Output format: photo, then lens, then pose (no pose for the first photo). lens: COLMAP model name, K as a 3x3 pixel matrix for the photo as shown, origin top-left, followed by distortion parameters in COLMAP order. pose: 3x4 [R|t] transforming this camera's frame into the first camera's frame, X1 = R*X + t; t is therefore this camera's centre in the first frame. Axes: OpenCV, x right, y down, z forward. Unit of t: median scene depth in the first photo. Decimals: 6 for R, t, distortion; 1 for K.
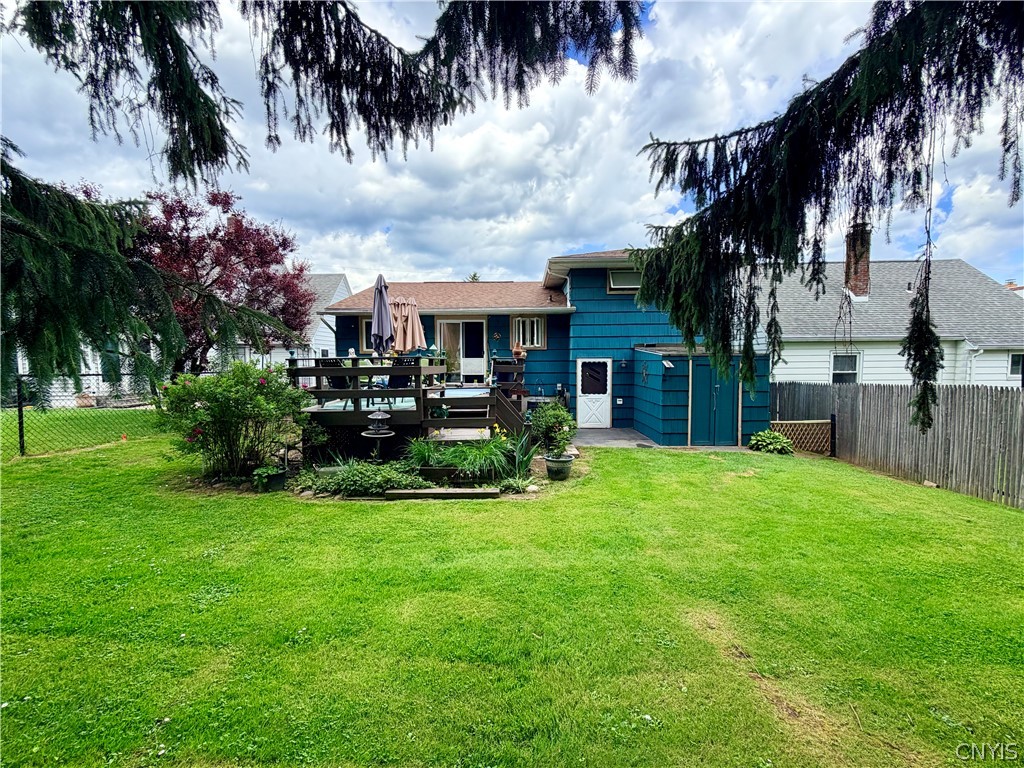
lens RADIAL K [[412.0, 0, 514.4], [0, 412.0, 384.9], [0, 0, 1]] dist [0.002678, -0.000188]
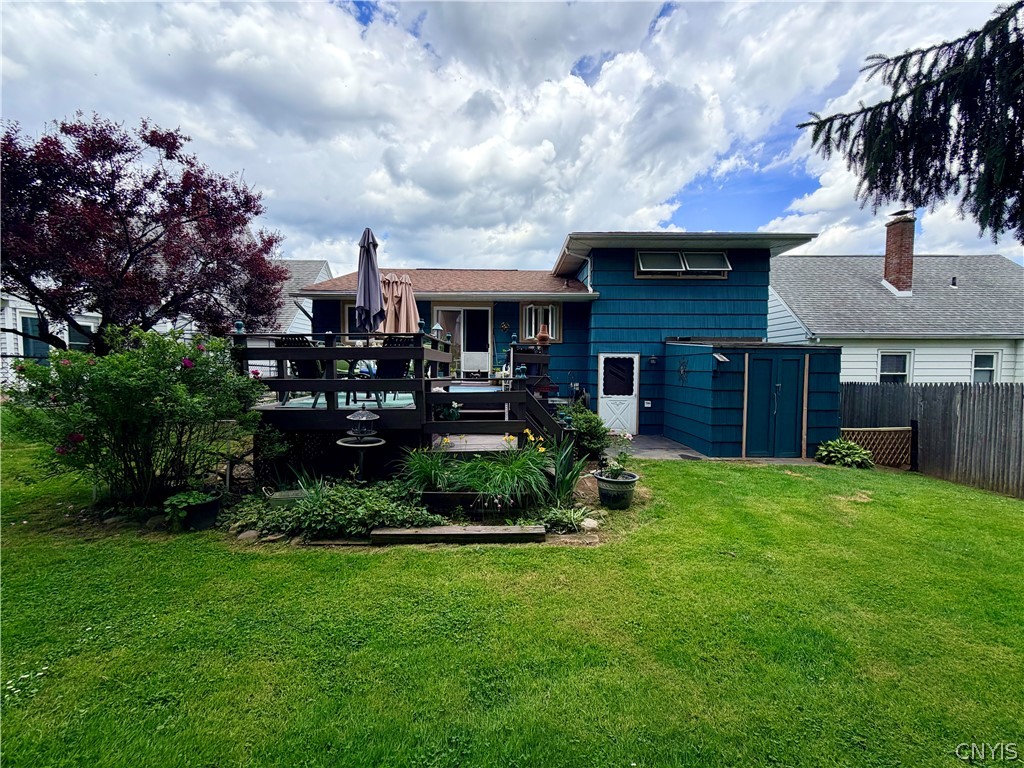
lens RADIAL K [[412.0, 0, 514.3], [0, 412.0, 383.6], [0, 0, 1]] dist [0.002678, -0.000188]
pose [[0.999399, 0.009717, 0.033264, -0.068618], [-0.009103, 0.999786, -0.018559, 0.021552], [-0.033438, 0.018245, 0.999274, 0.209052]]
